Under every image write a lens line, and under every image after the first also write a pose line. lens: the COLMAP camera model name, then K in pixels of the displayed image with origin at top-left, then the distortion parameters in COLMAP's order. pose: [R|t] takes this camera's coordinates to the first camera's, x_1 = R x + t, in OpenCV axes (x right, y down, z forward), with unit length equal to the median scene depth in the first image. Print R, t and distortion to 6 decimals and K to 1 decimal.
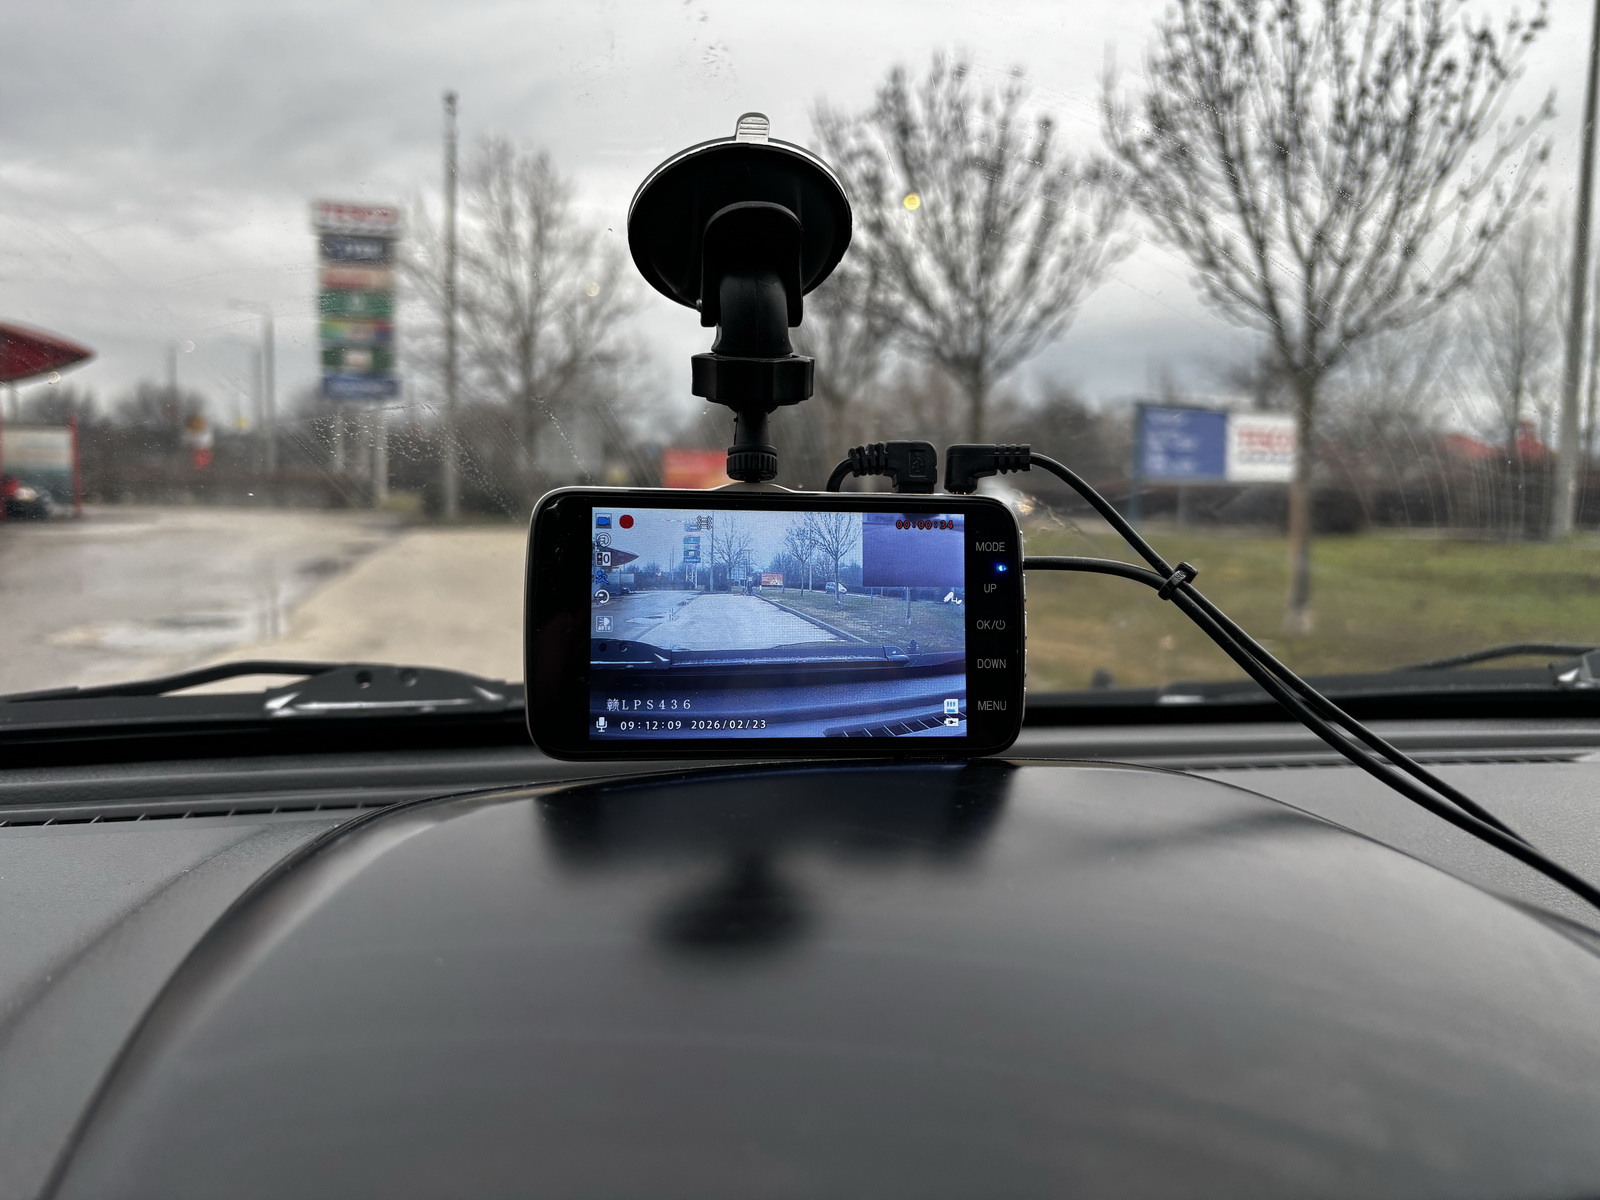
lens RADIAL K [[1215.7, 0, 816.7], [0, 1215.7, 608.6], [0, 0, 1]] dist [0.051995, -0.055115]
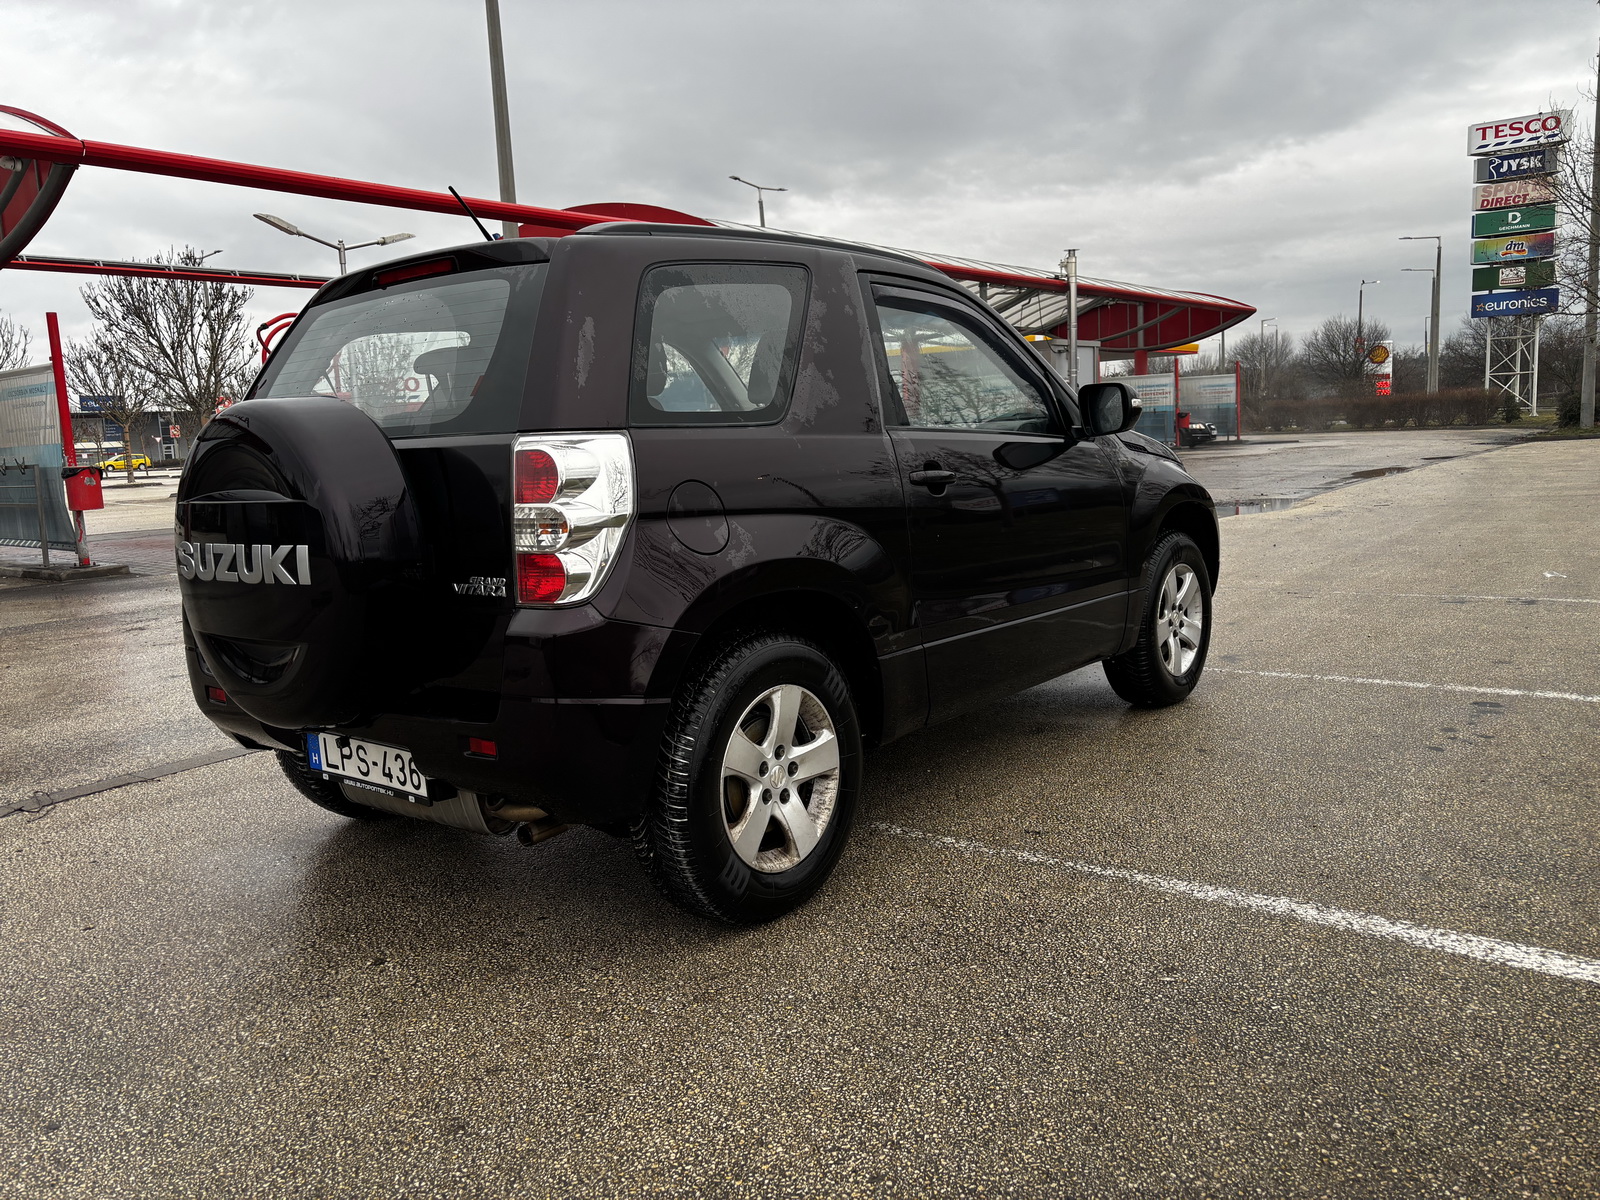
lens RADIAL K [[1215.7, 0, 804.8], [0, 1215.7, 604.8], [0, 0, 1]] dist [0.051995, -0.055115]
pose [[0.603870, 0.065374, -0.794397, 0.267419], [-0.022310, 0.997627, 0.065140, 0.034283], [0.796770, -0.021613, 0.603896, -0.215661]]
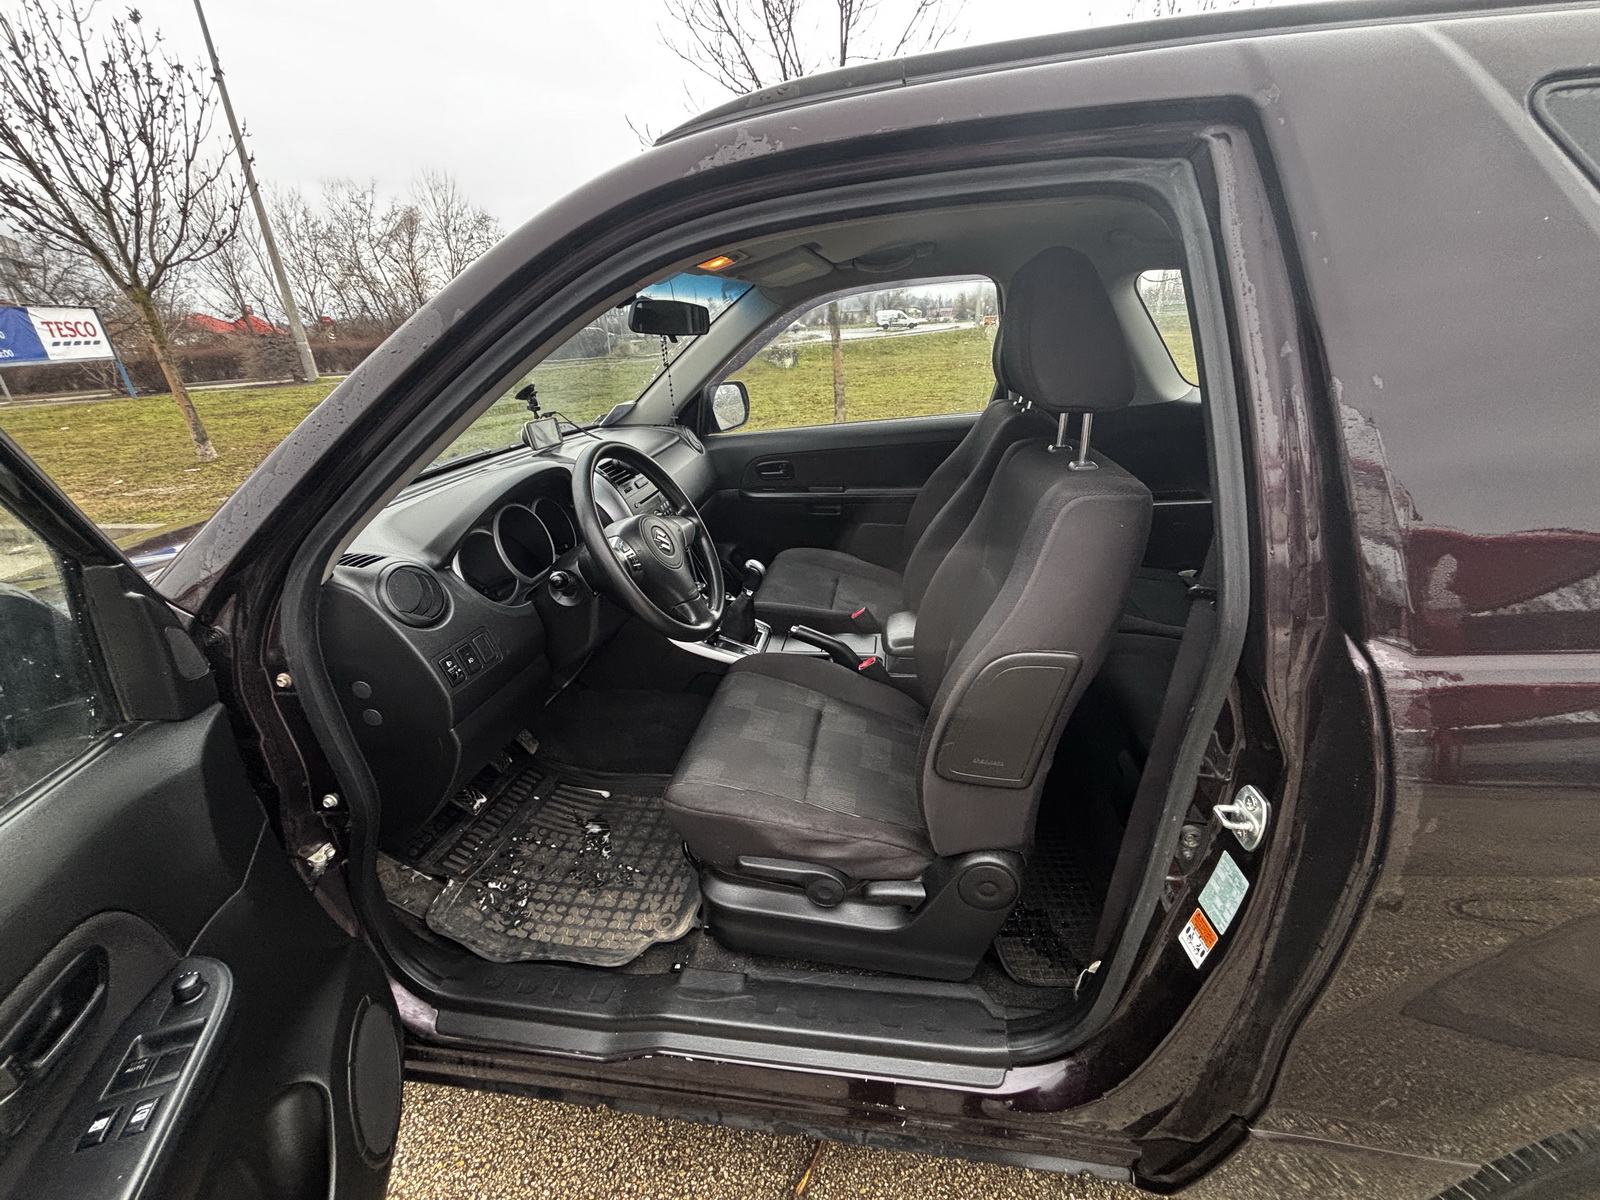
lens RADIAL K [[640.9, 0, 803.9], [0, 640.9, 602.3], [0, 0, 1]] dist [0.001314, -0.000878]
pose [[0.373663, -0.394373, 0.839551, -0.085725], [0.141950, 0.918764, 0.368405, -0.007347], [-0.916638, -0.018486, 0.399290, -0.066215]]
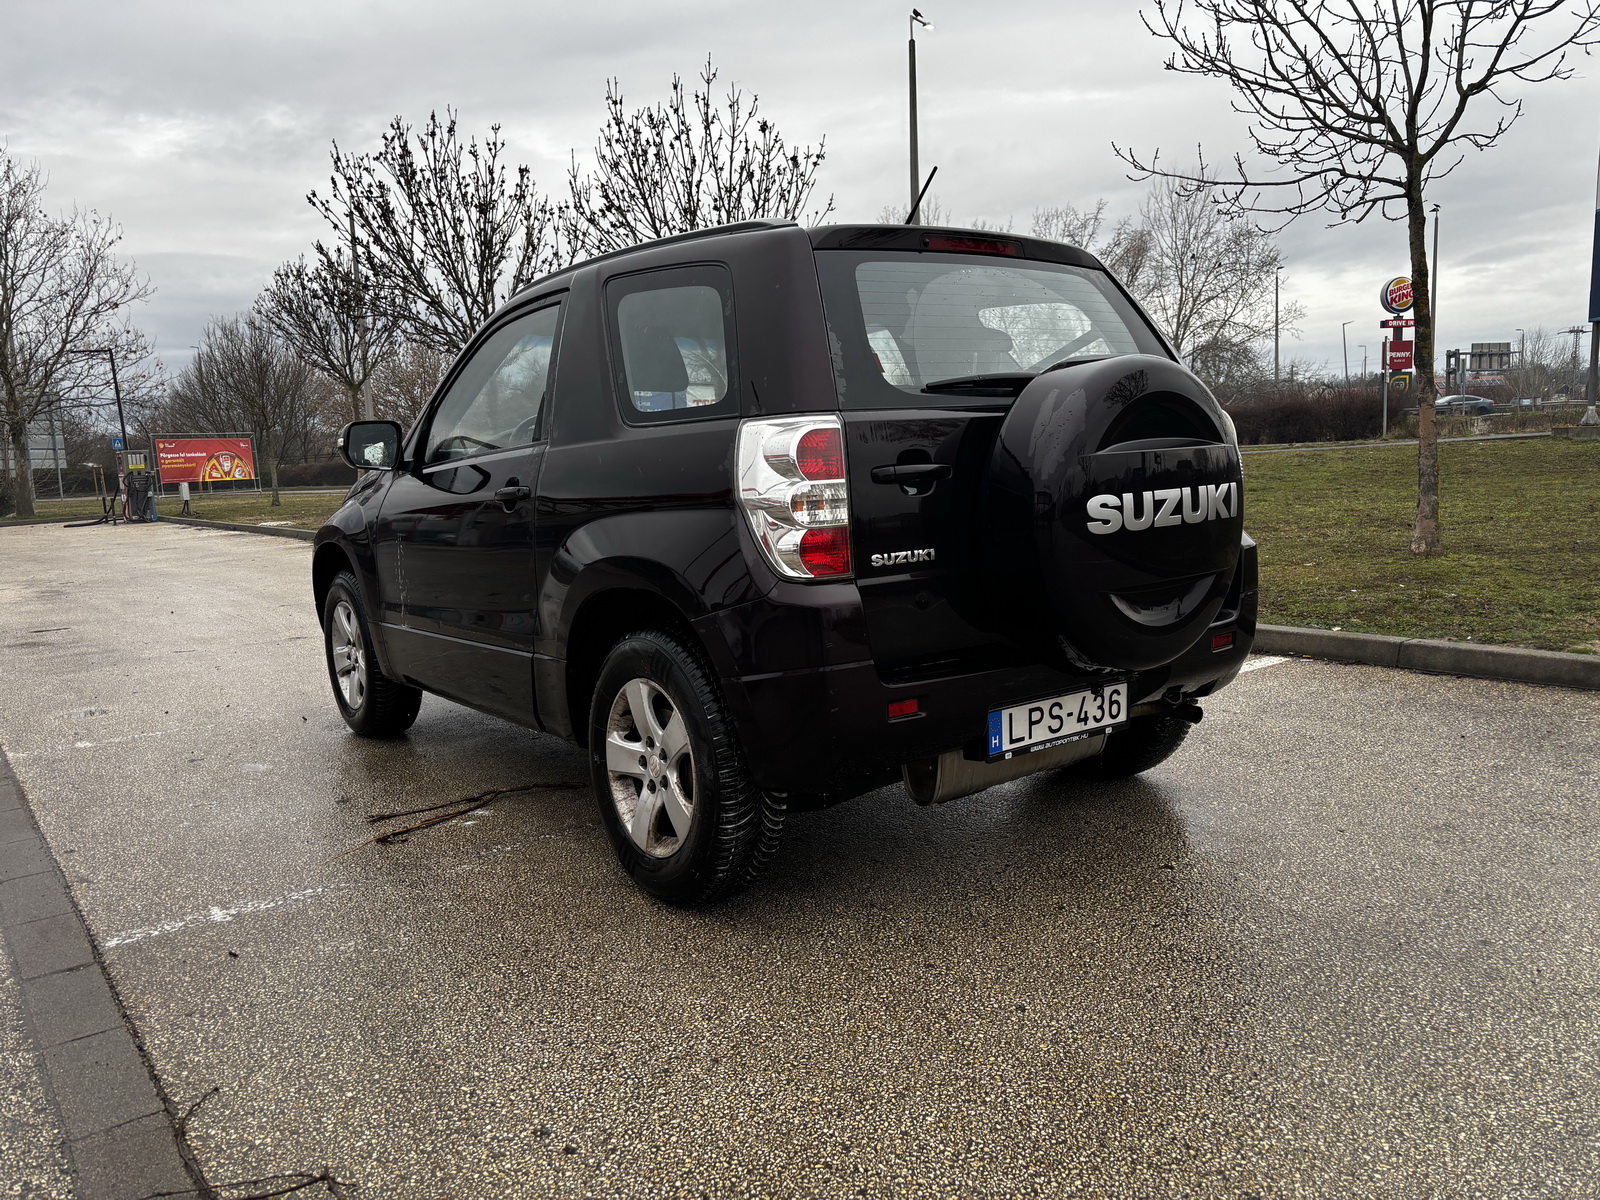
lens RADIAL K [[1215.7, 0, 794.4], [0, 1215.7, 602.9], [0, 0, 1]] dist [0.051995, -0.055115]
pose [[0.922222, -0.107631, 0.371378, -0.086680], [0.100681, 0.994188, 0.038117, 0.044334], [-0.373322, 0.002239, 0.927699, -0.339041]]
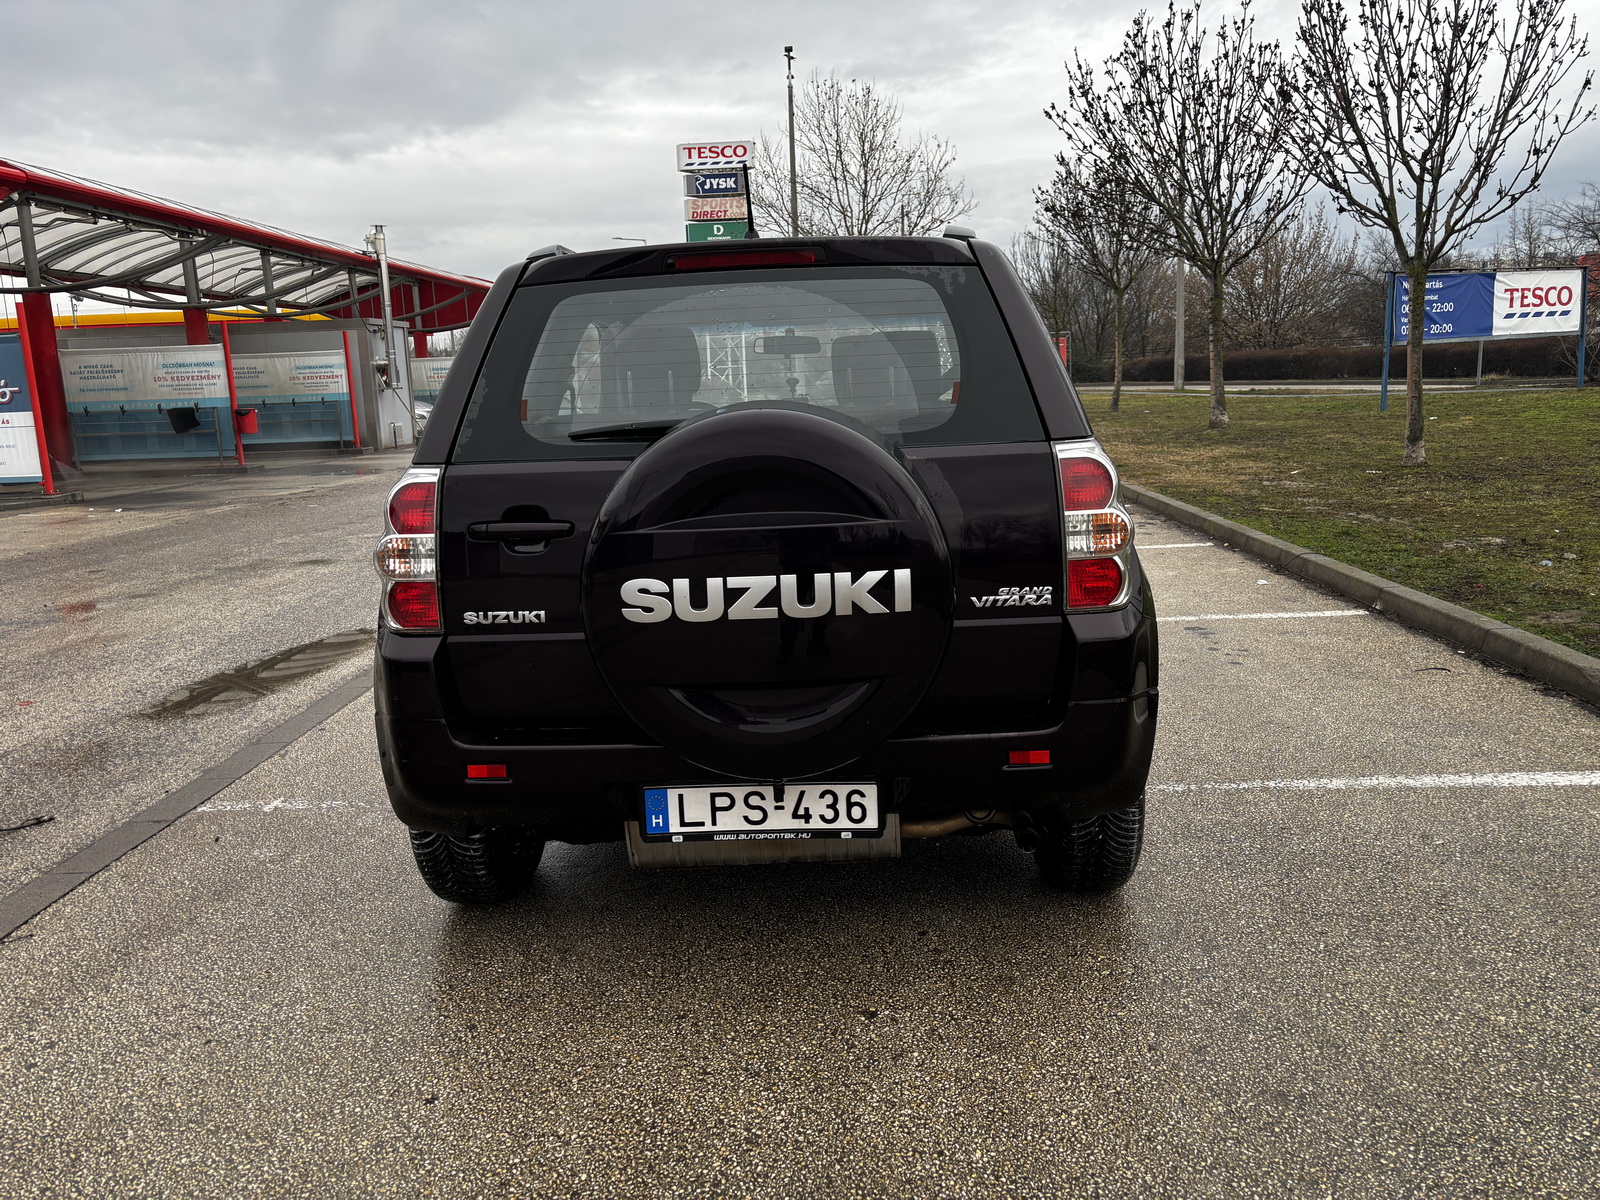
lens RADIAL K [[1215.7, 0, 791.6], [0, 1215.7, 603.4], [0, 0, 1]] dist [0.051995, -0.055115]
pose [[0.954187, -0.003924, -0.299184, 0.107121], [0.029694, 0.996220, 0.081636, 0.029535], [0.297733, -0.086780, 0.950697, -0.331199]]
